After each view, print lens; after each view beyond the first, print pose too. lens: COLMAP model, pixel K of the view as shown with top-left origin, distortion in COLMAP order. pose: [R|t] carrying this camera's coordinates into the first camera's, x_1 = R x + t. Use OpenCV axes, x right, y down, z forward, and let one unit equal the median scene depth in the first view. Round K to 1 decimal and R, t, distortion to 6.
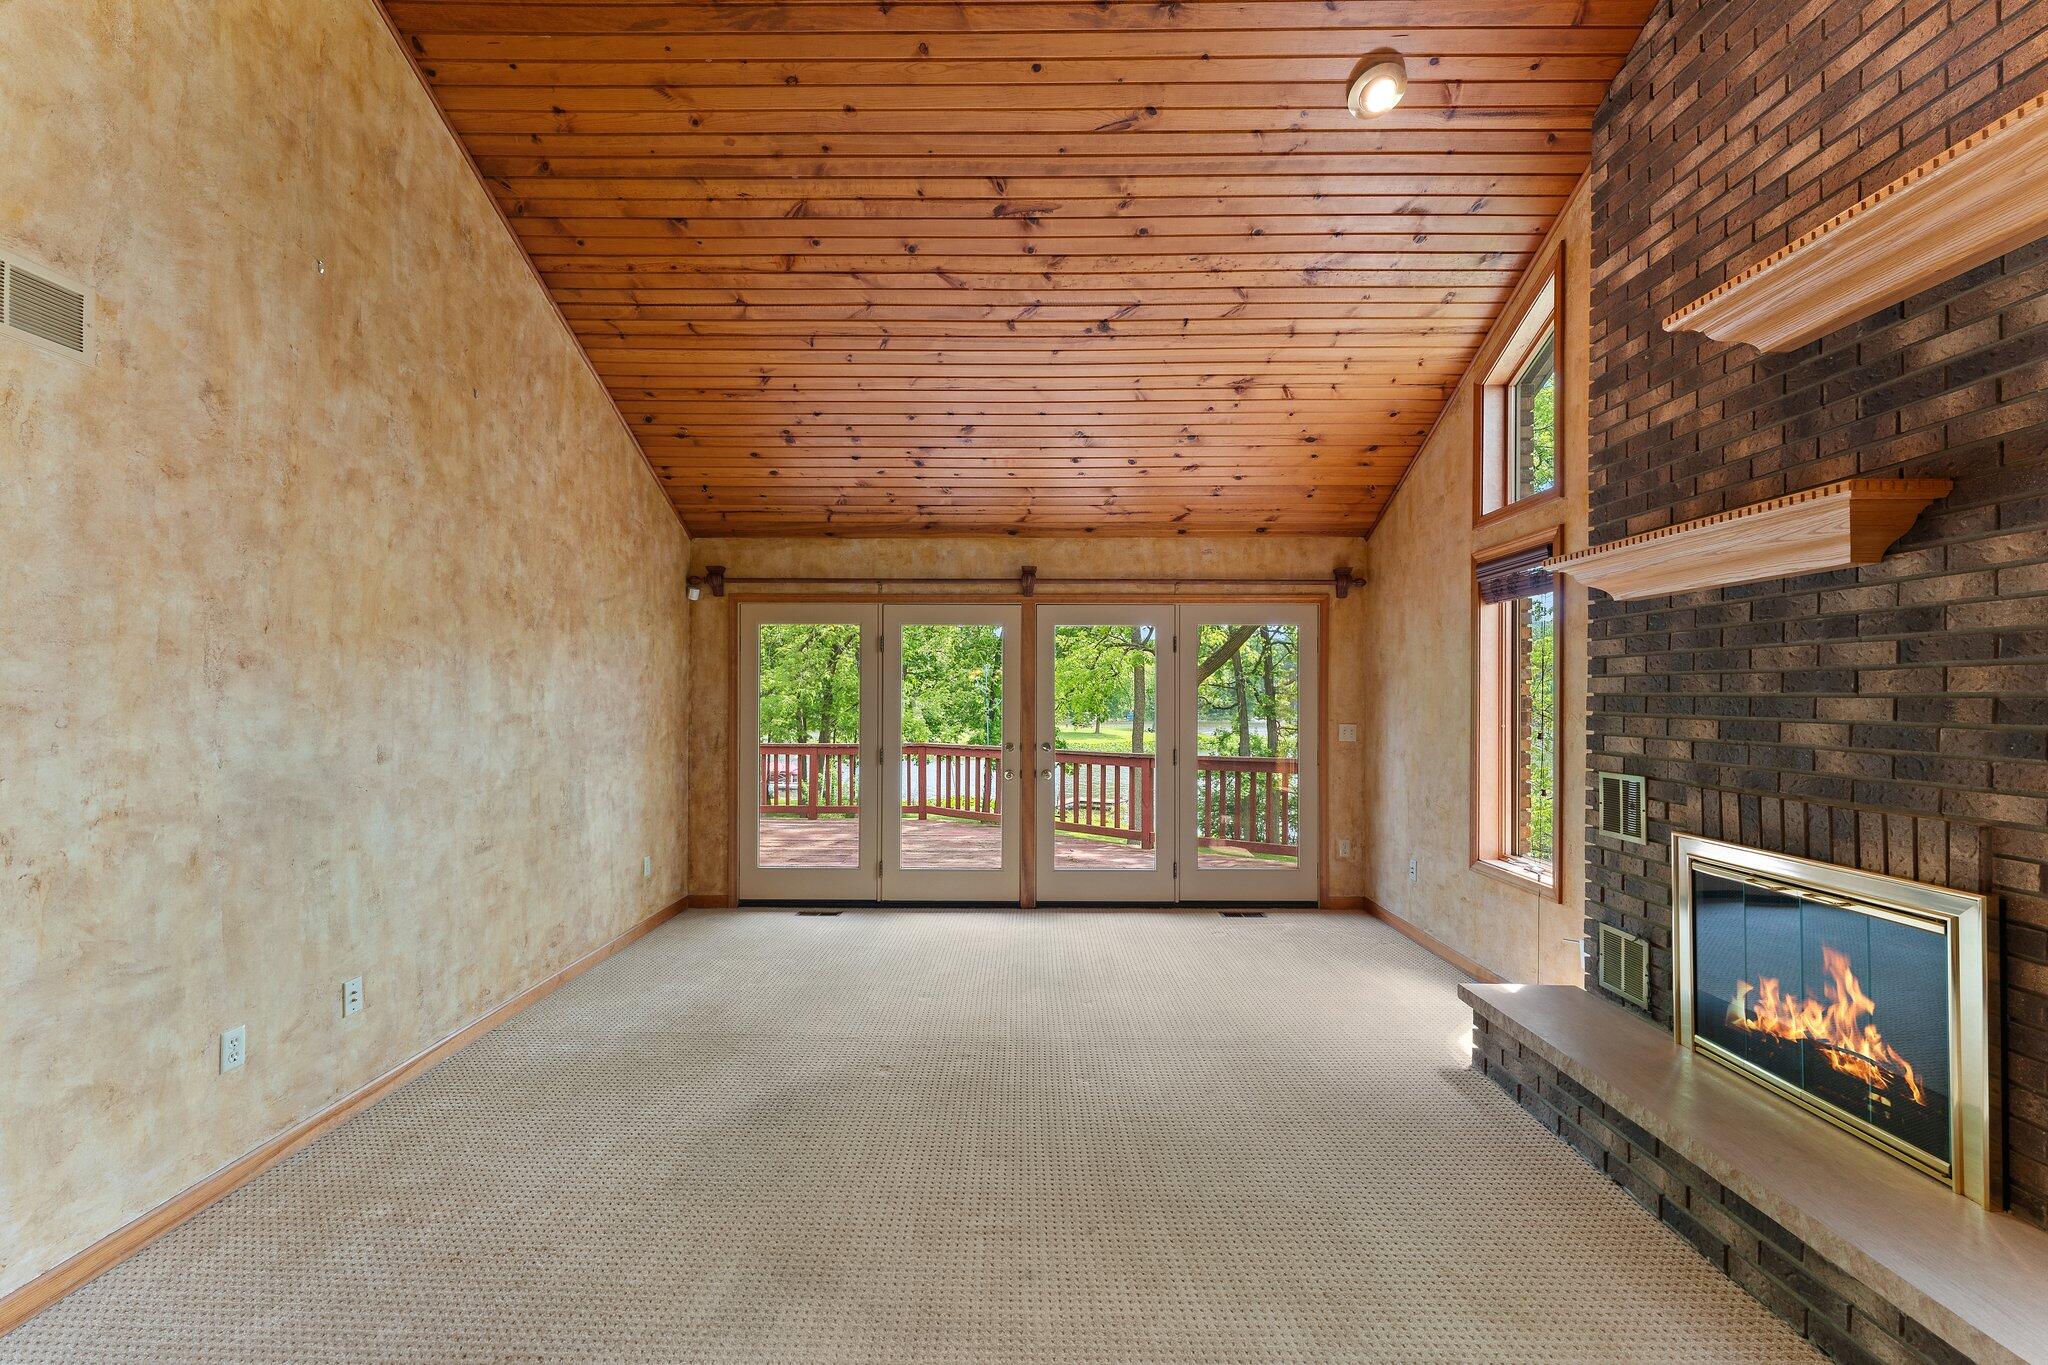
lens RADIAL K [[823.3, 0, 1018.8], [0, 823.3, 691.9], [0, 0, 1]] dist [0.004839, 0.000704]
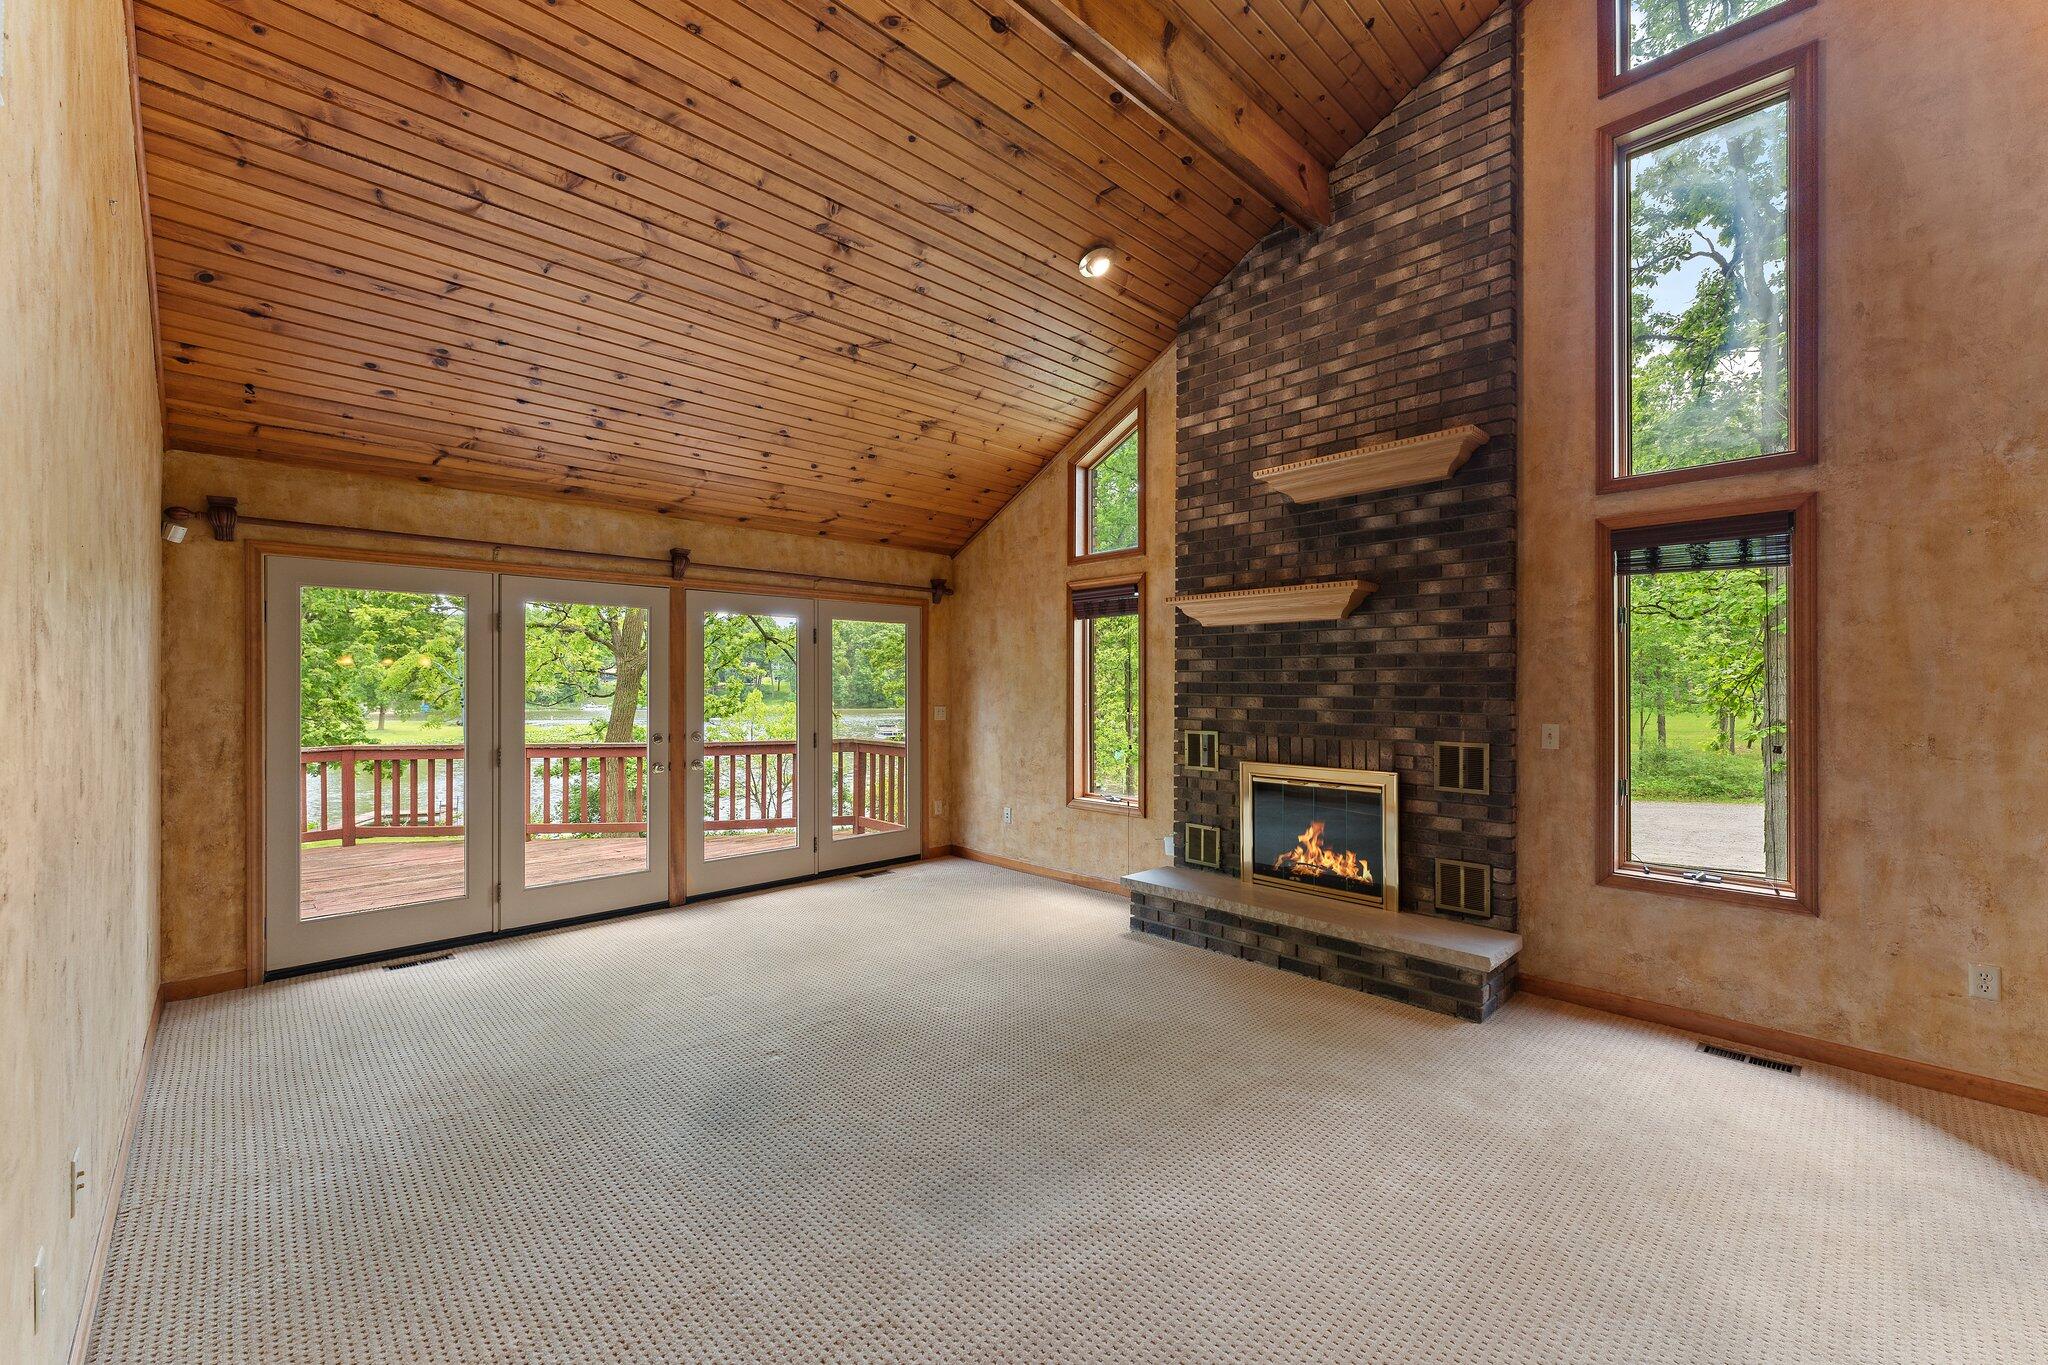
lens RADIAL K [[823.3, 0, 1016.5], [0, 823.3, 680.6], [0, 0, 1]] dist [0.004839, 0.000704]
pose [[0.717230, 0.000599, 0.696836, -0.713985], [-0.002587, 0.999995, 0.001803, -0.003482], [-0.696831, -0.003096, 0.717228, 0.074958]]
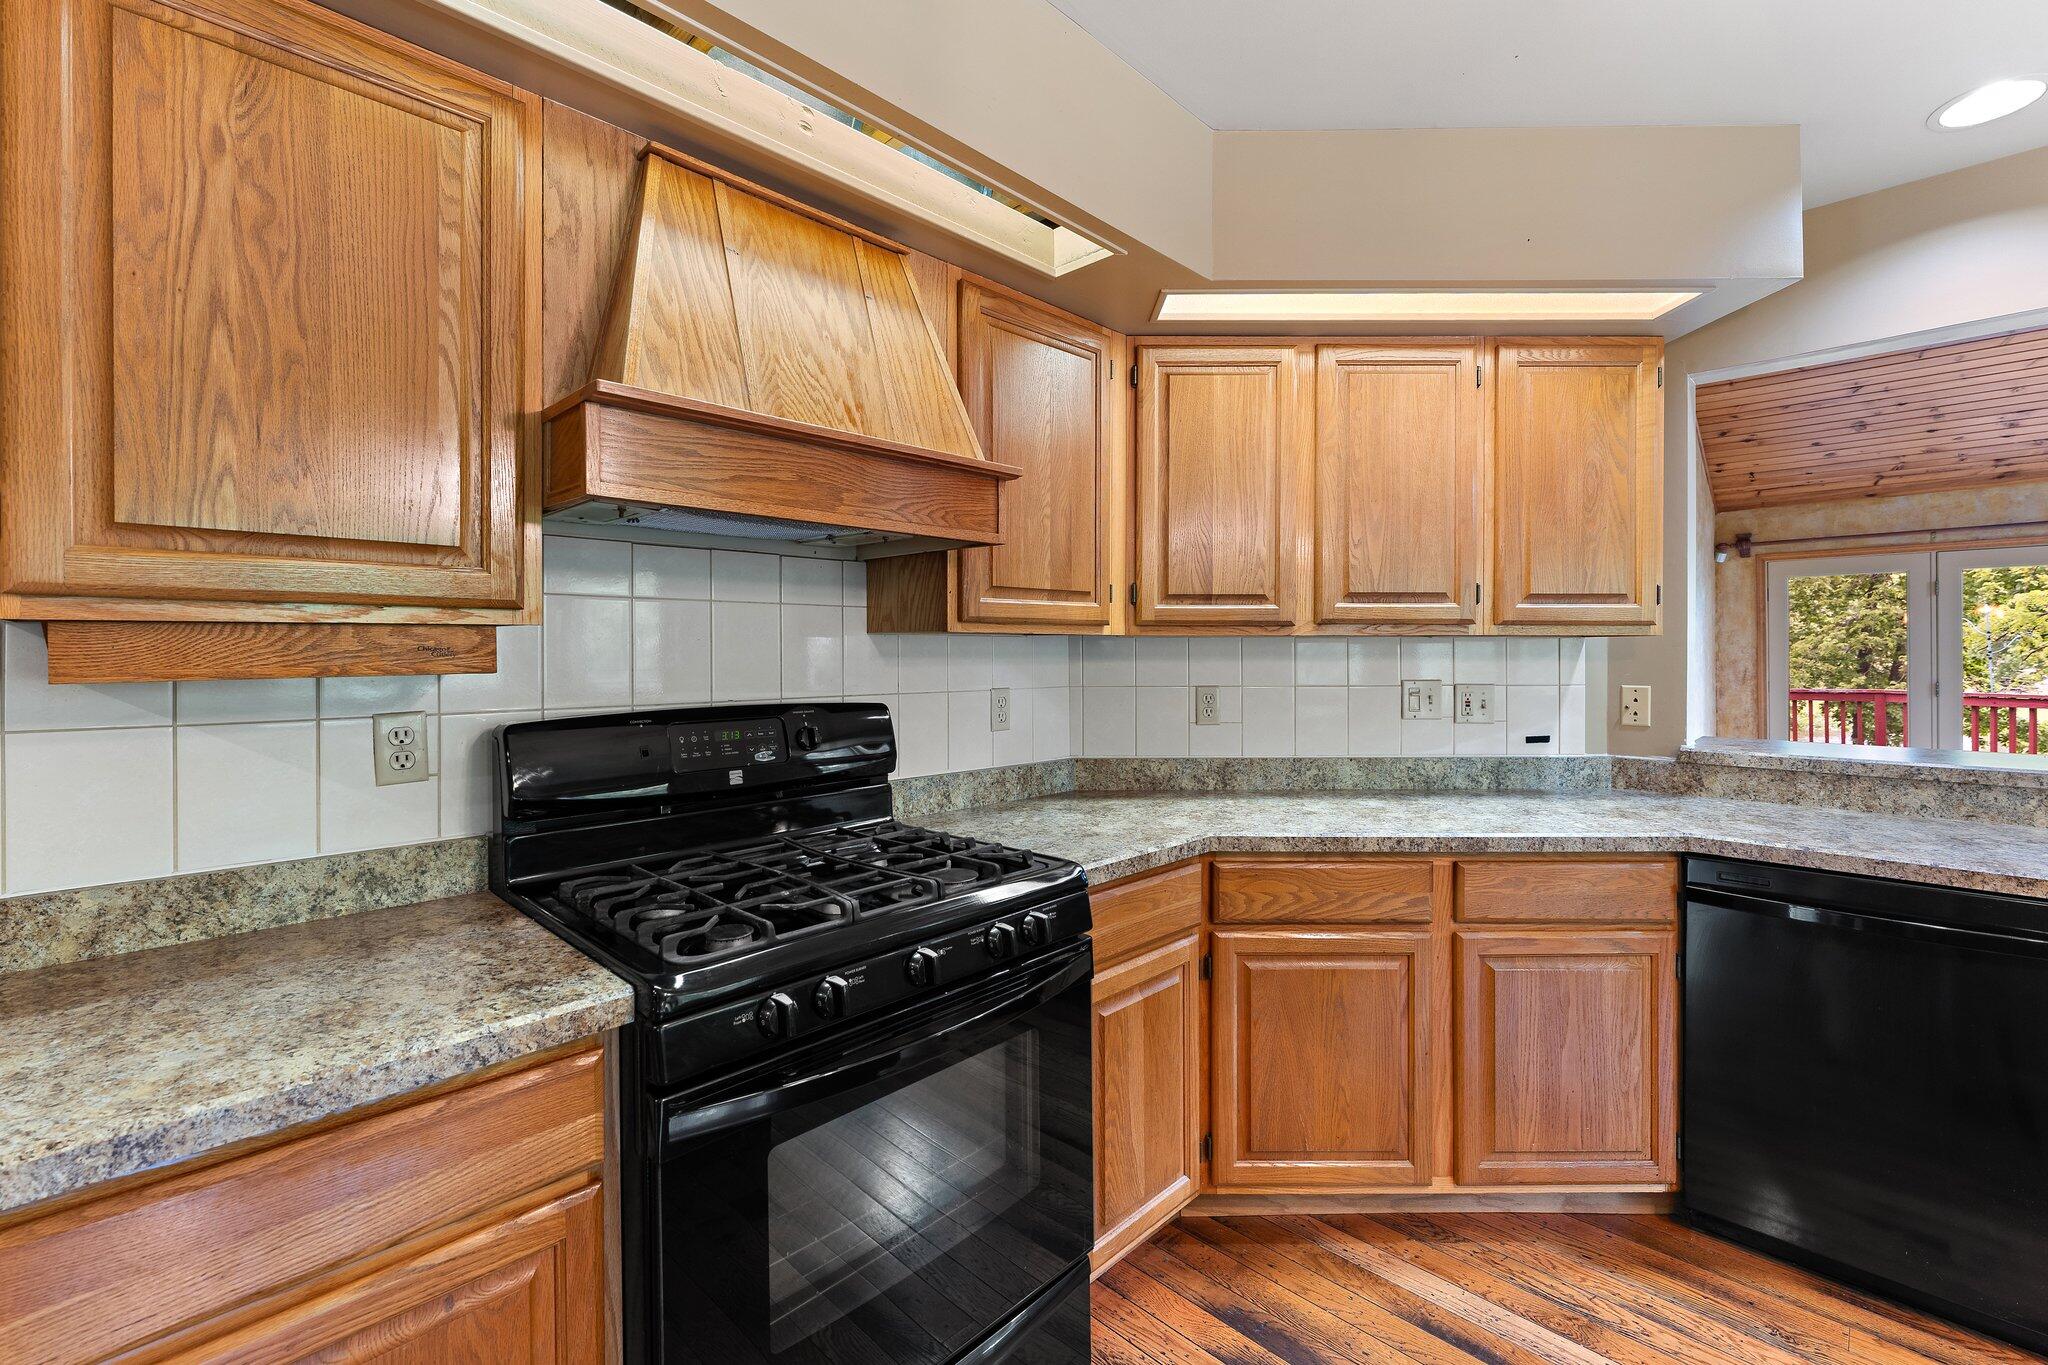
lens RADIAL K [[861.4, 0, 1021.7], [0, 861.4, 655.4], [0, 0, 1]] dist [-0.006485, 0.001033]
pose [[0.714774, -0.007538, -0.699315, -0.463538], [0.014576, 0.999885, 0.004120, 0.018977], [0.699203, -0.013138, 0.714802, -1.316413]]
